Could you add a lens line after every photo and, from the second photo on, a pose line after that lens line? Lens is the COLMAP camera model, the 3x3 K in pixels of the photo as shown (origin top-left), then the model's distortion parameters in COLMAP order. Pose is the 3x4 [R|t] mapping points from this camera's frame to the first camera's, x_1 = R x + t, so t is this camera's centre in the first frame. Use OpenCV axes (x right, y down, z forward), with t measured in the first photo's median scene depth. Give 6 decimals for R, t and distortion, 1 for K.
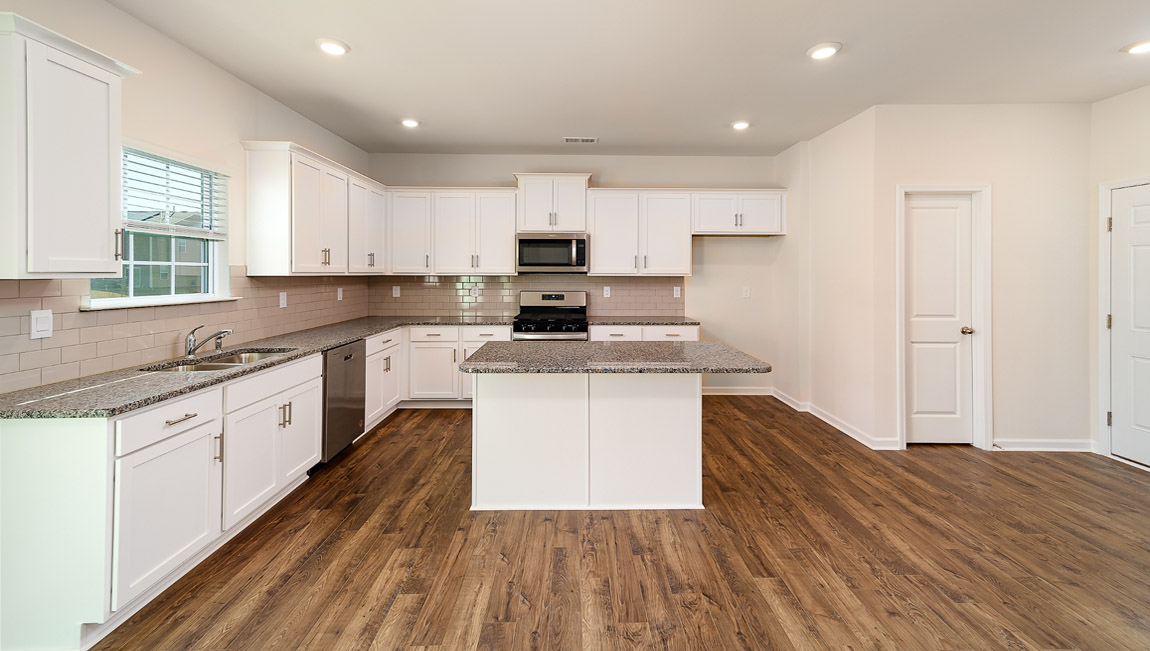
lens RADIAL K [[456.8, 0, 580.7], [0, 456.8, 274.8], [0, 0, 1]] dist [0.018709, 0.000343]
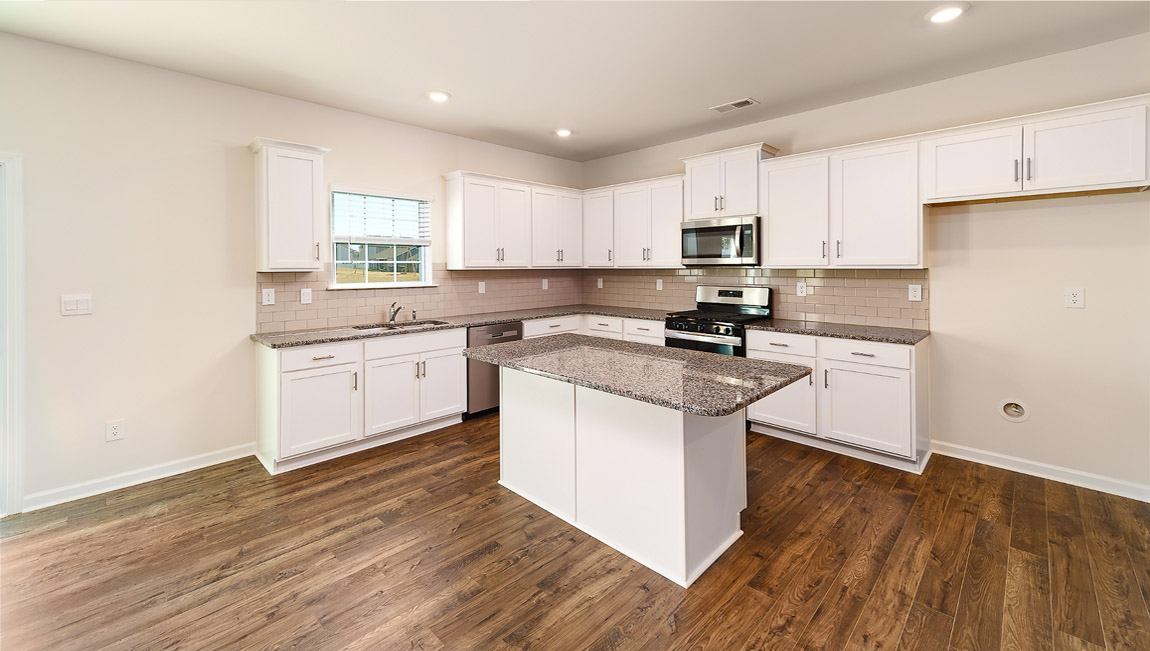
lens RADIAL K [[456.8, 0, 577.3], [0, 456.8, 263.3], [0, 0, 1]] dist [0.018709, 0.000343]
pose [[0.701890, -0.012480, -0.712176, 0.390461], [0.005059, 0.999909, -0.012537, 0.001528], [0.712267, 0.005197, 0.701889, 0.209460]]
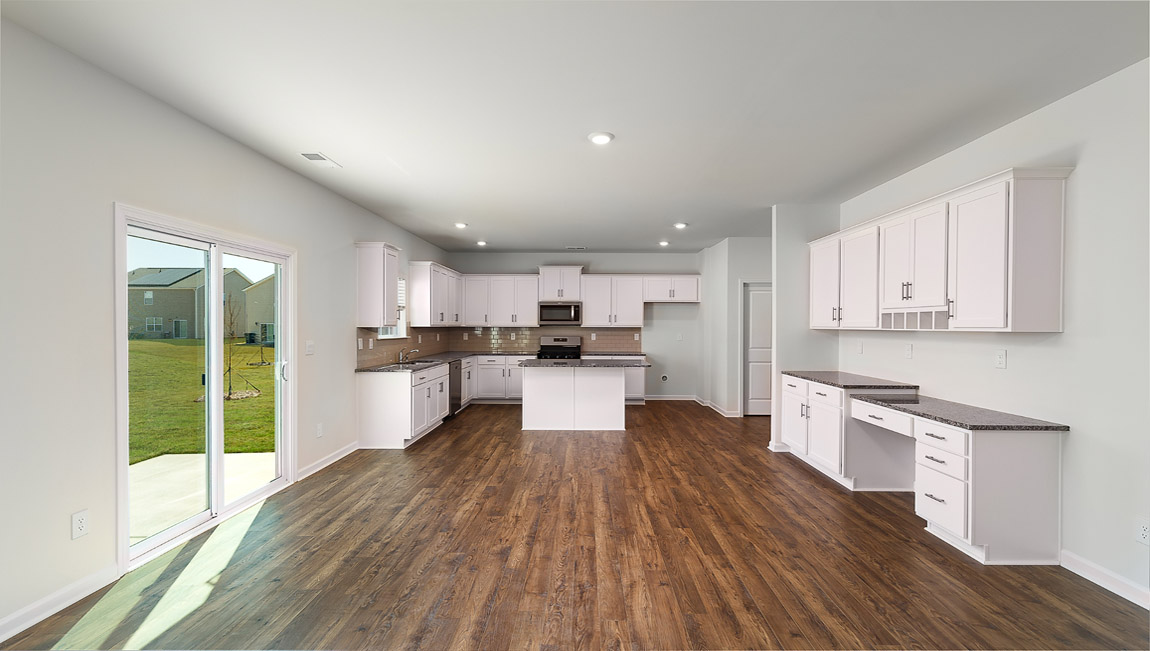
lens RADIAL K [[456.8, 0, 581.2], [0, 456.8, 332.3], [0, 0, 1]] dist [0.018709, 0.000343]
pose [[0.999621, 0.001275, -0.027489, 0.066115], [-0.000928, 0.999920, 0.012641, 0.000837], [0.027503, -0.012611, 0.999542, -0.714921]]
